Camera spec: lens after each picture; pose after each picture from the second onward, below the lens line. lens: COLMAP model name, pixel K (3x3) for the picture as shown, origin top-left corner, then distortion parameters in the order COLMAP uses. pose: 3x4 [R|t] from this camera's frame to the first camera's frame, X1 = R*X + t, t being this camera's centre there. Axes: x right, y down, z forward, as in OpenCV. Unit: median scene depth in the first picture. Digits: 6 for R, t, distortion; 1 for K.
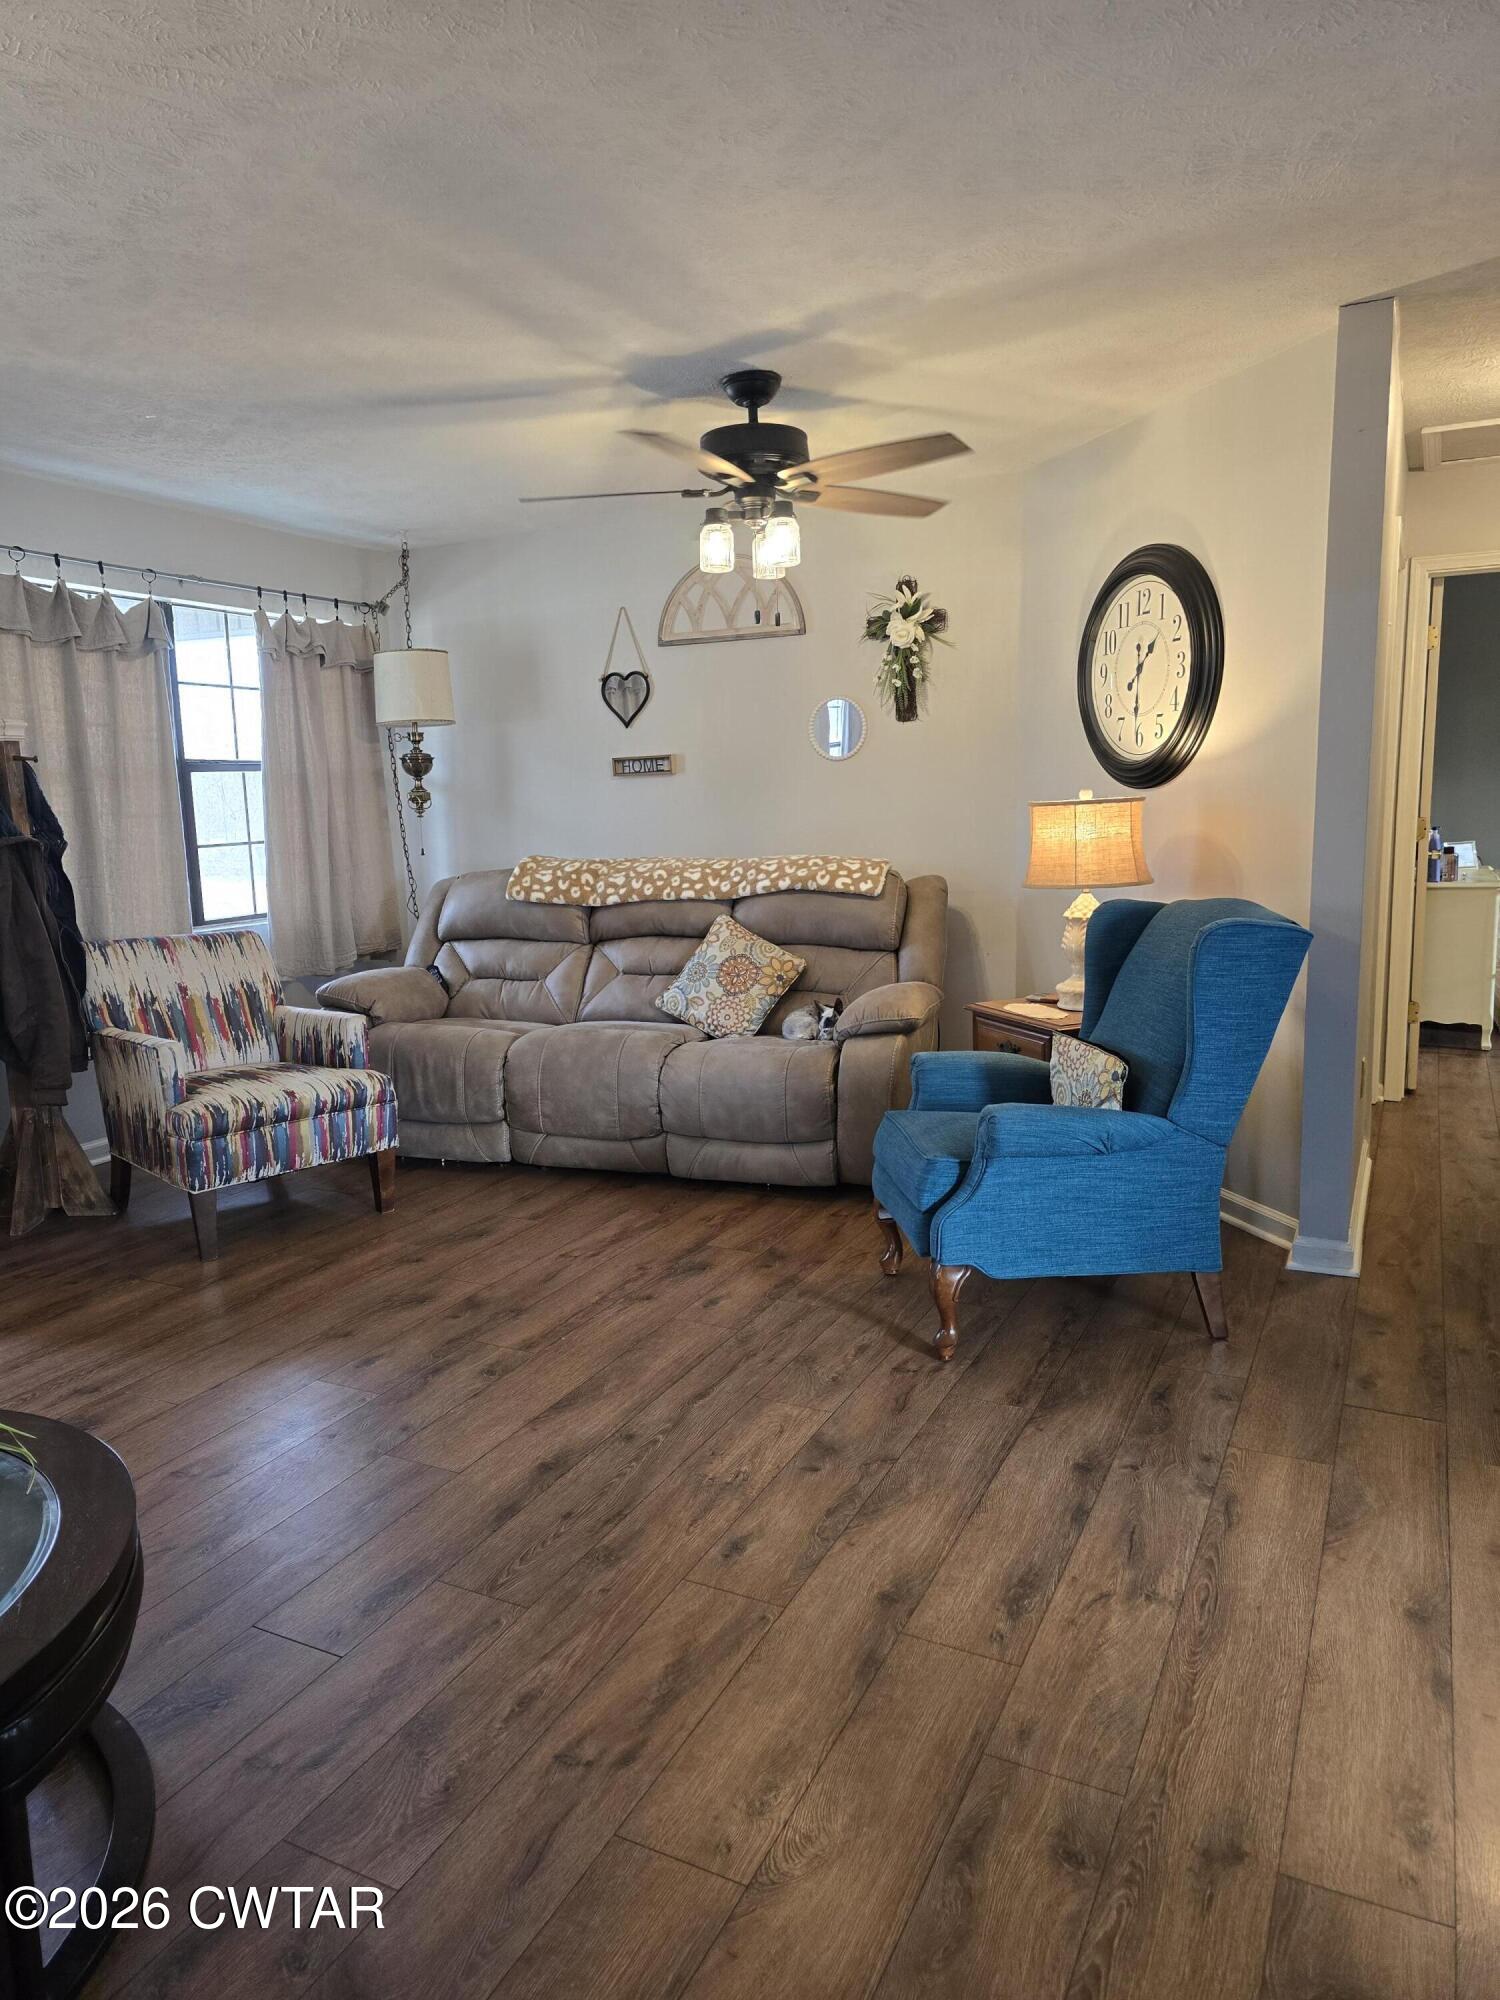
lens RADIAL K [[1338.4, 0, 745.4], [0, 1338.4, 995.6], [0, 0, 1]] dist [0.026426, -0.001474]
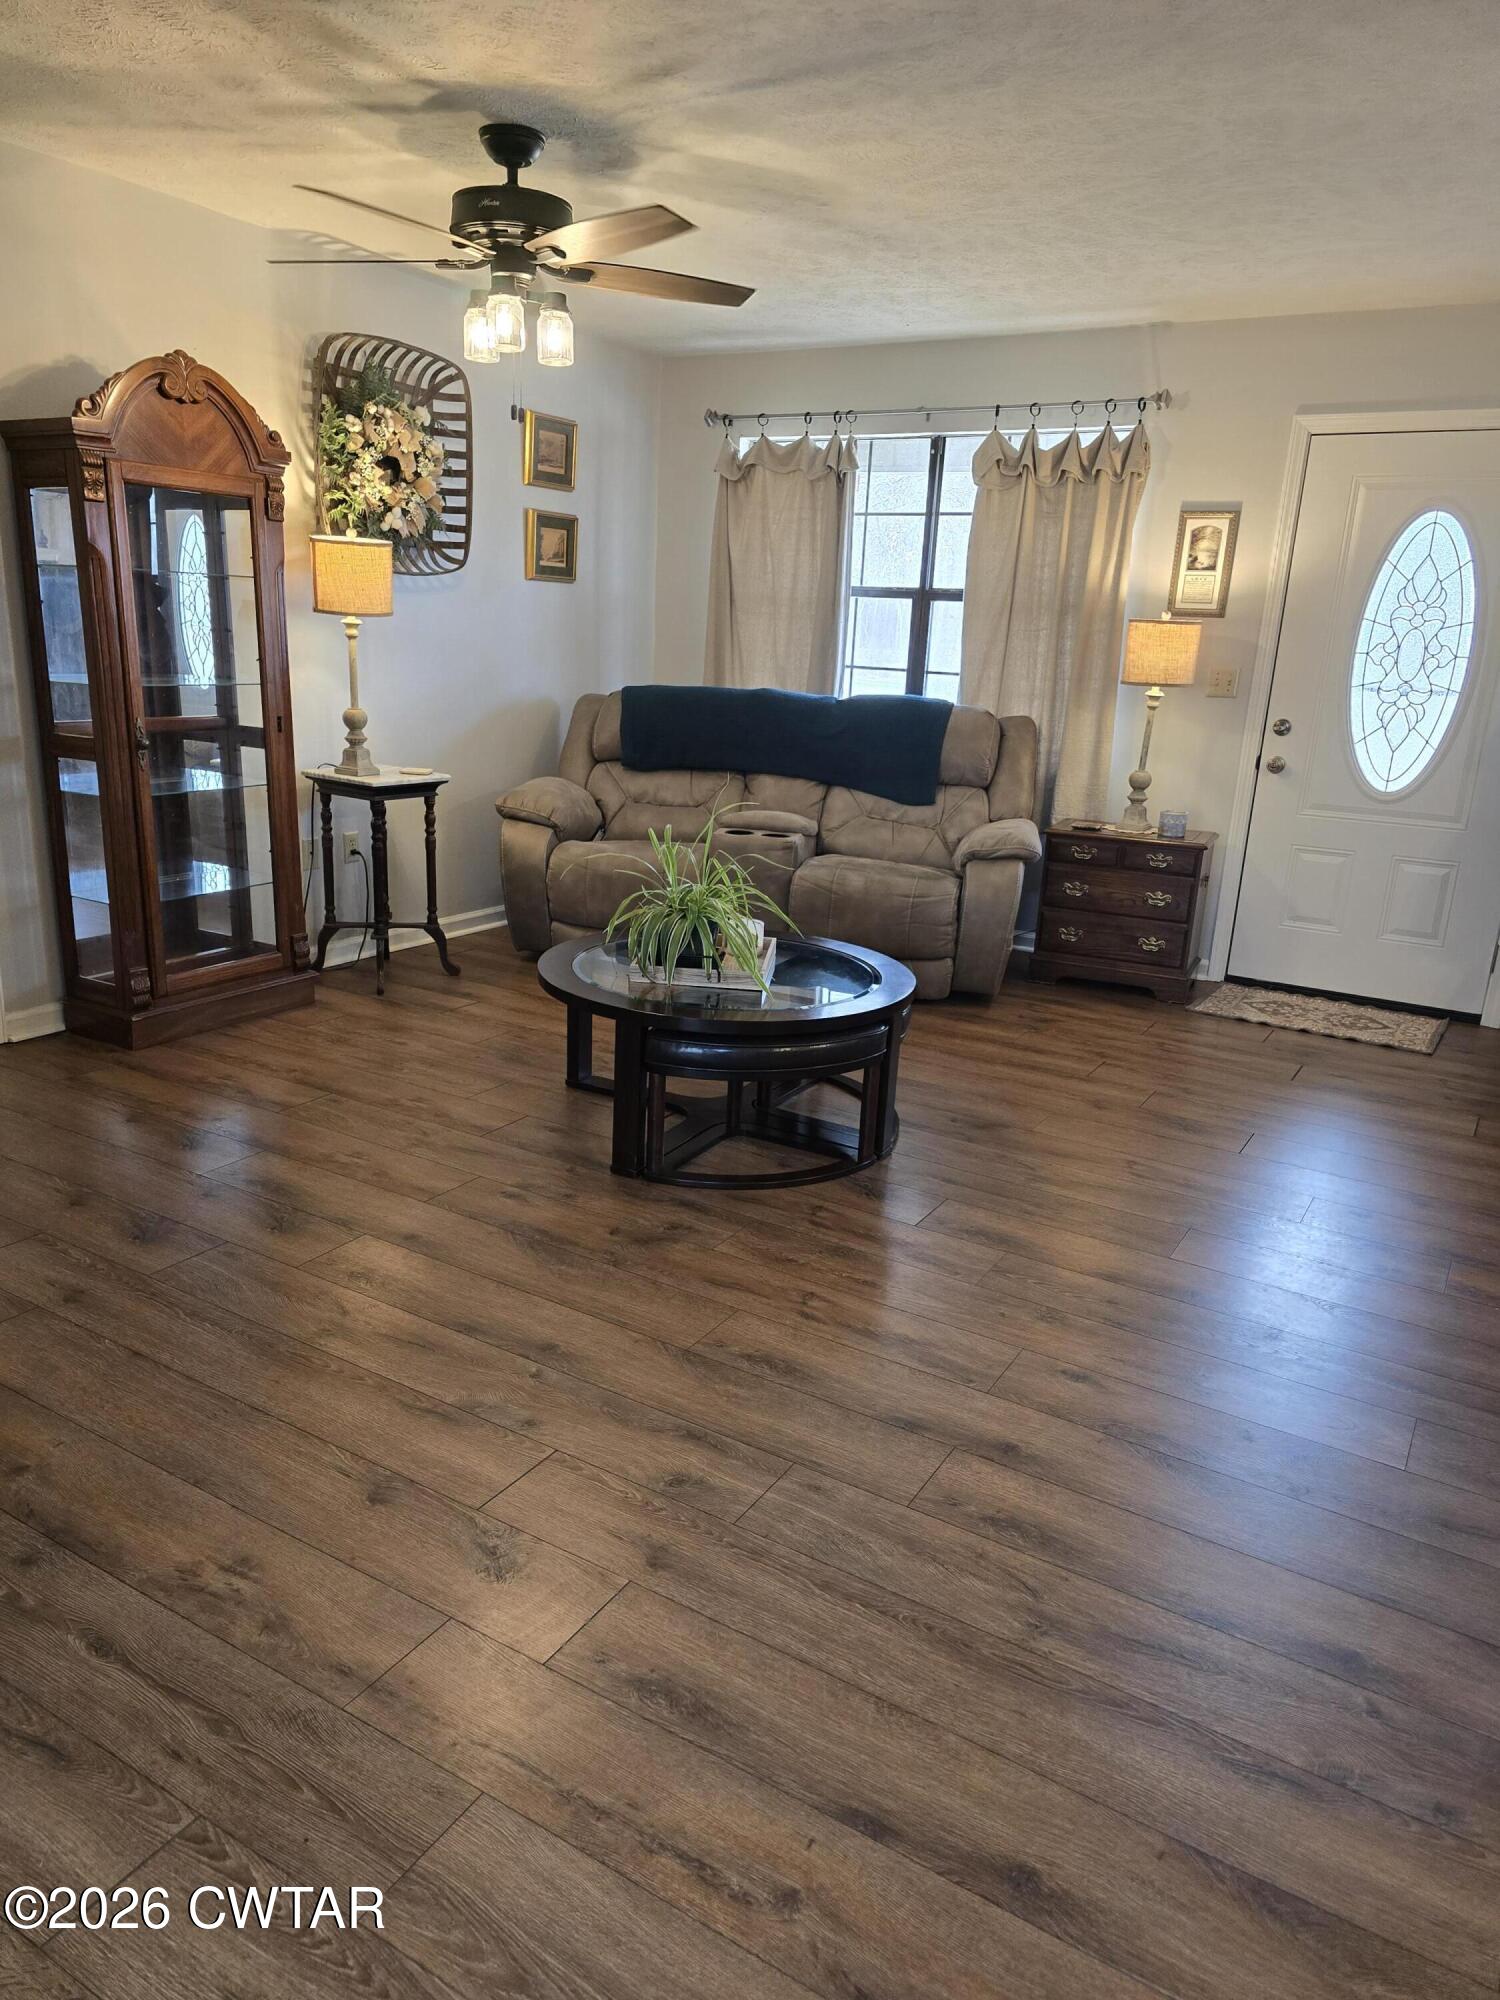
lens RADIAL K [[1338.4, 0, 748.1], [0, 1338.4, 1004.6], [0, 0, 1]] dist [0.026426, -0.001474]
pose [[-0.065148, 0.291523, -0.954343, 1.045780], [-0.210608, 0.930814, 0.298713, -0.133366], [0.975397, 0.220453, 0.000756, 0.774677]]
